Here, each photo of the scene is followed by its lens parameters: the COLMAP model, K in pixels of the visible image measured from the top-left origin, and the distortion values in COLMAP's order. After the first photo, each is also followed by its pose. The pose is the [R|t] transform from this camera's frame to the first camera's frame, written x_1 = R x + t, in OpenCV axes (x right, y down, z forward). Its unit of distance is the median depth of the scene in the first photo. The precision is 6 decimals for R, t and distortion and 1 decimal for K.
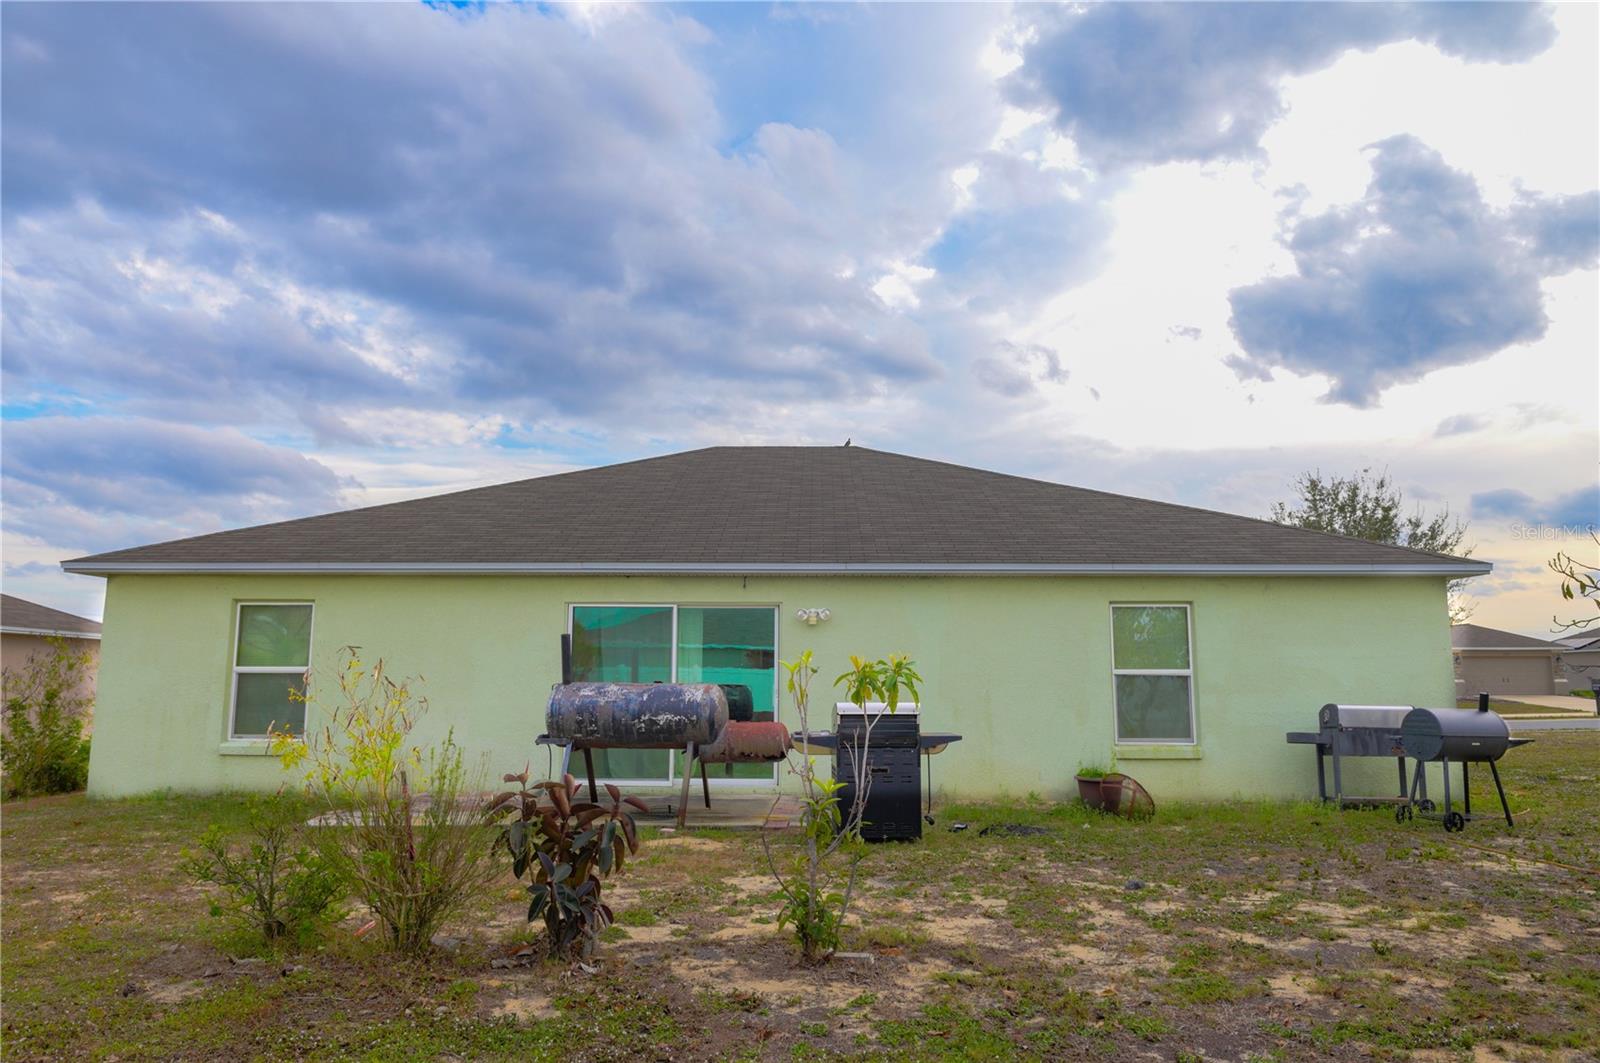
lens RADIAL K [[1069.3, 0, 799.1], [0, 1069.3, 556.8], [0, 0, 1]] dist [0.043063, -0.000416]
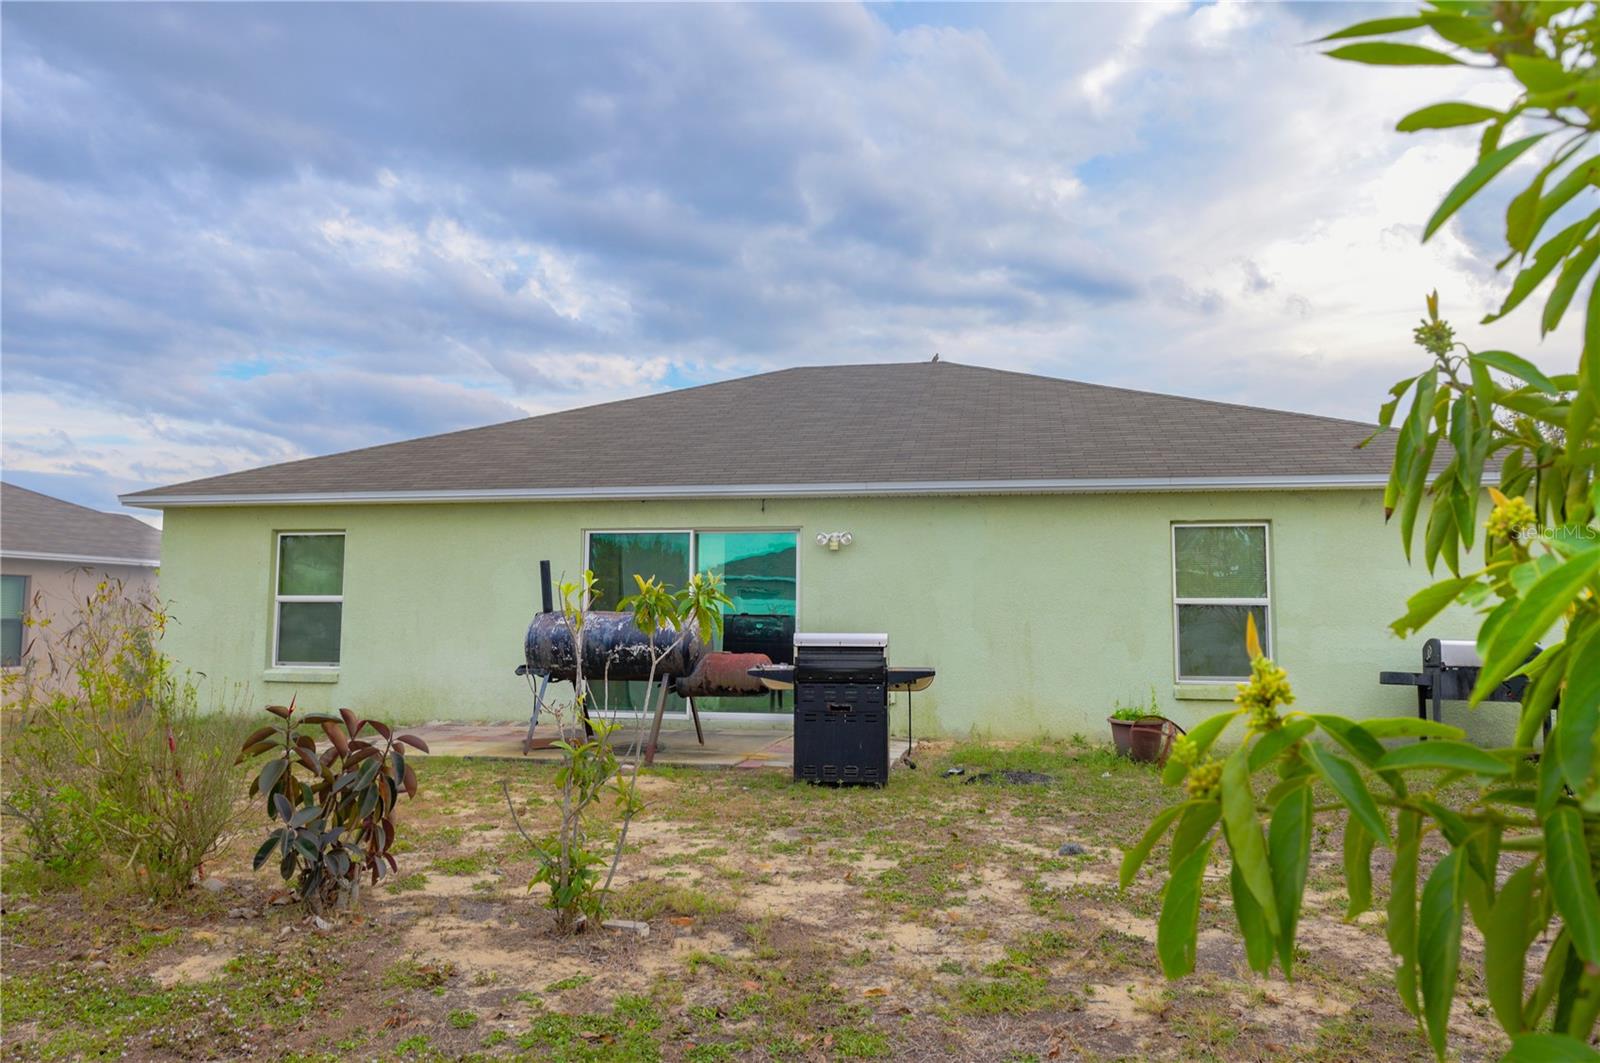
lens RADIAL K [[1068.8, 0, 803.3], [0, 1068.8, 515.2], [0, 0, 1]] dist [0.049725, 0.003661]
pose [[0.983582, -0.015003, -0.179840, 0.153948], [0.019168, 0.999586, 0.021448, 0.012853], [0.179444, -0.024543, 0.983462, 0.083336]]
